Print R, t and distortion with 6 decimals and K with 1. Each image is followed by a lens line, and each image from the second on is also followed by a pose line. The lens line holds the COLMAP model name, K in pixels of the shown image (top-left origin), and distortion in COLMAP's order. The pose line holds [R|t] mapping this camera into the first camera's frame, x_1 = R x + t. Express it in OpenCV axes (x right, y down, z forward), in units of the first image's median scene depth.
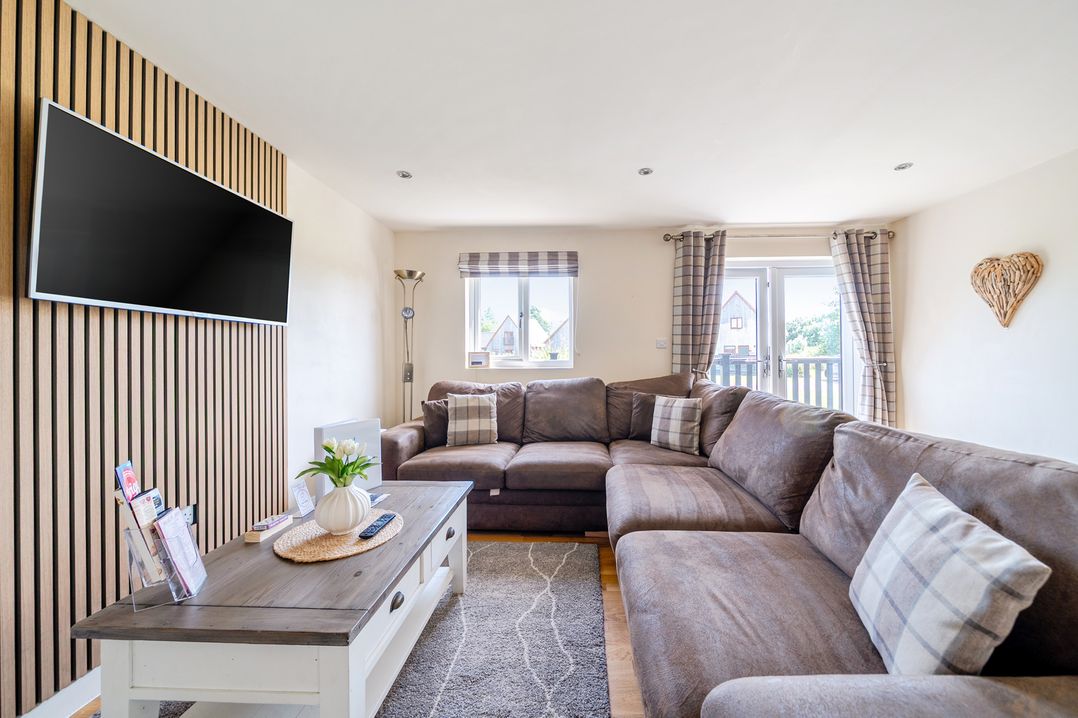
lens RADIAL K [[392.2, 0, 558.0], [0, 392.2, 352.7], [0, 0, 1]] dist [-0.001728, 0.000286]
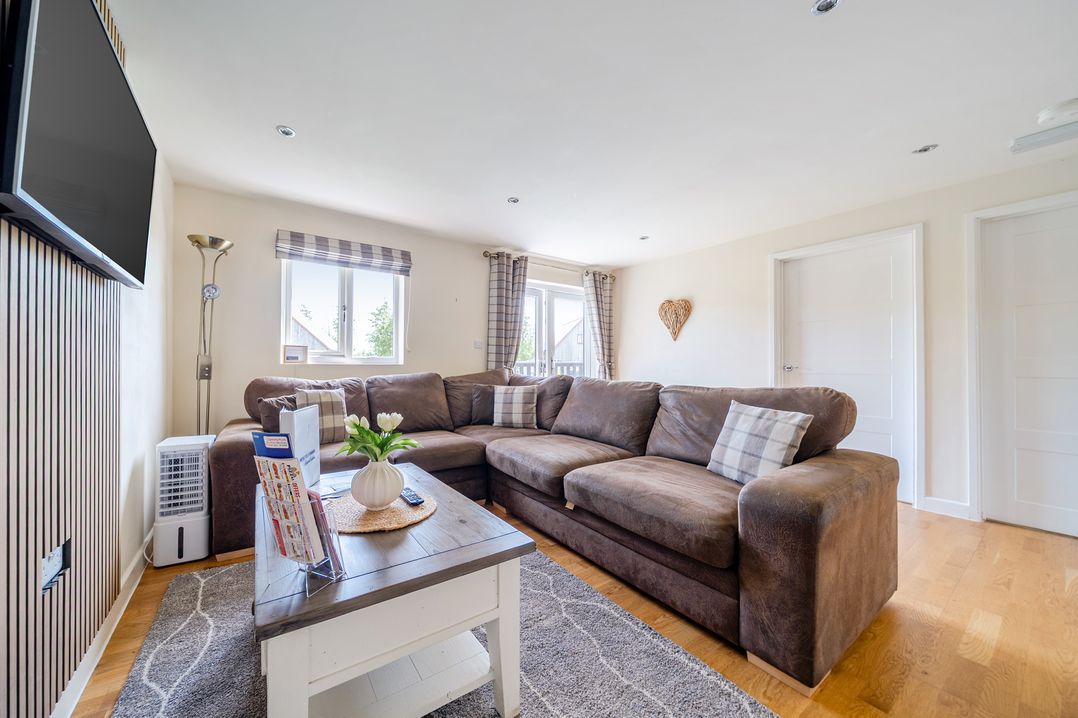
lens RADIAL K [[392.2, 0, 508.8], [0, 392.2, 362.2], [0, 0, 1]] dist [-0.001728, 0.000286]
pose [[0.809314, 0.014687, 0.587193, -0.365941], [-0.011602, 0.999892, -0.009020, 0.042232], [-0.587262, 0.000487, 0.809397, 0.008833]]
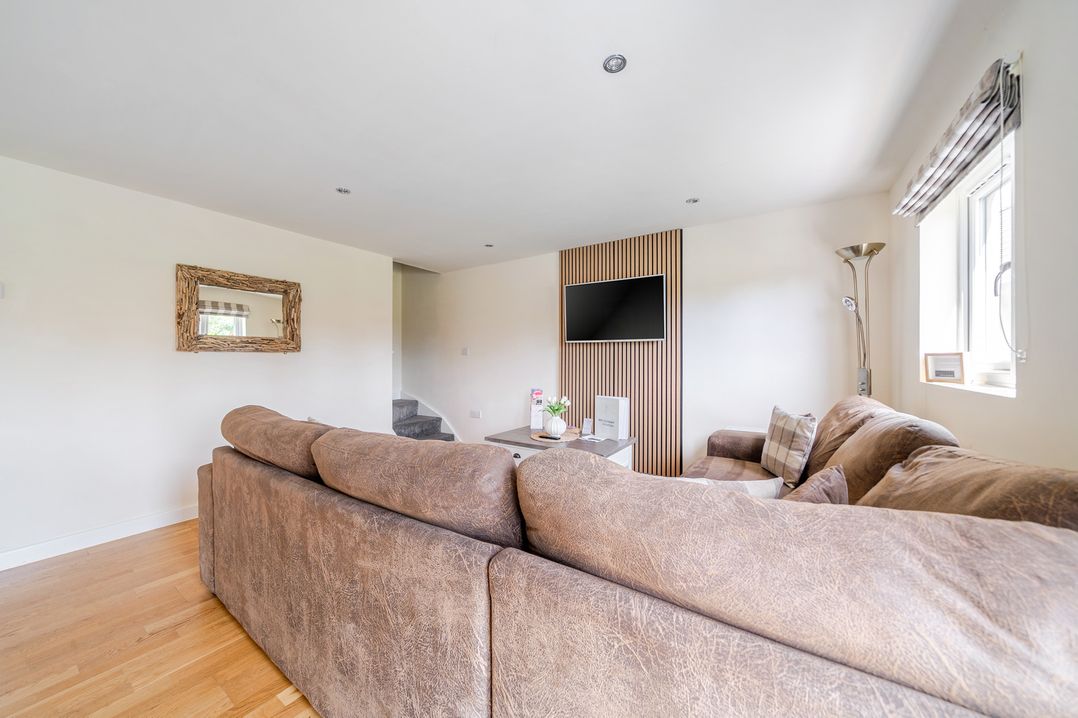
lens RADIAL K [[371.8, 0, 544.9], [0, 371.8, 358.5], [0, 0, 1]] dist [-0.002607, -0.000082]
pose [[-0.525624, 0.003956, -0.850708, 0.563910], [0.008132, 0.999967, -0.000374, 0.001745], [0.850678, -0.007114, -0.525638, 0.890943]]
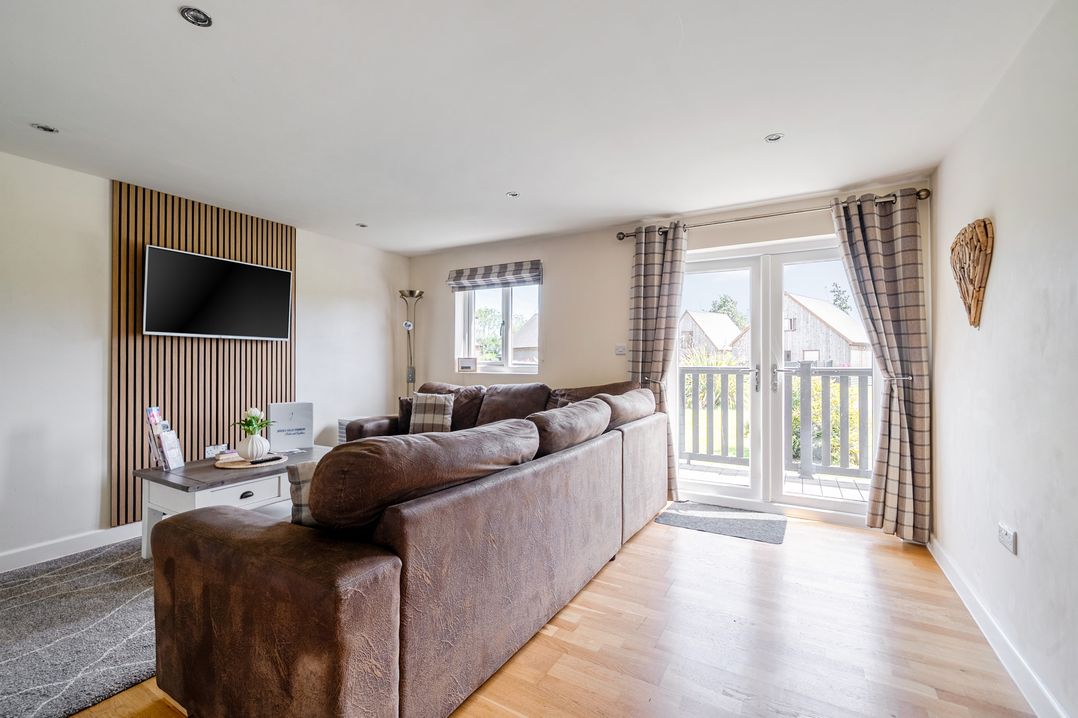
lens RADIAL K [[467.6, 0, 513.4], [0, 467.6, 361.6], [0, 0, 1]] dist [-0.002452, -0.000014]
pose [[0.866949, 0.008770, -0.498320, 0.636615], [-0.004447, 0.999941, 0.009861, -0.005644], [0.498377, -0.006333, 0.866937, -0.096687]]
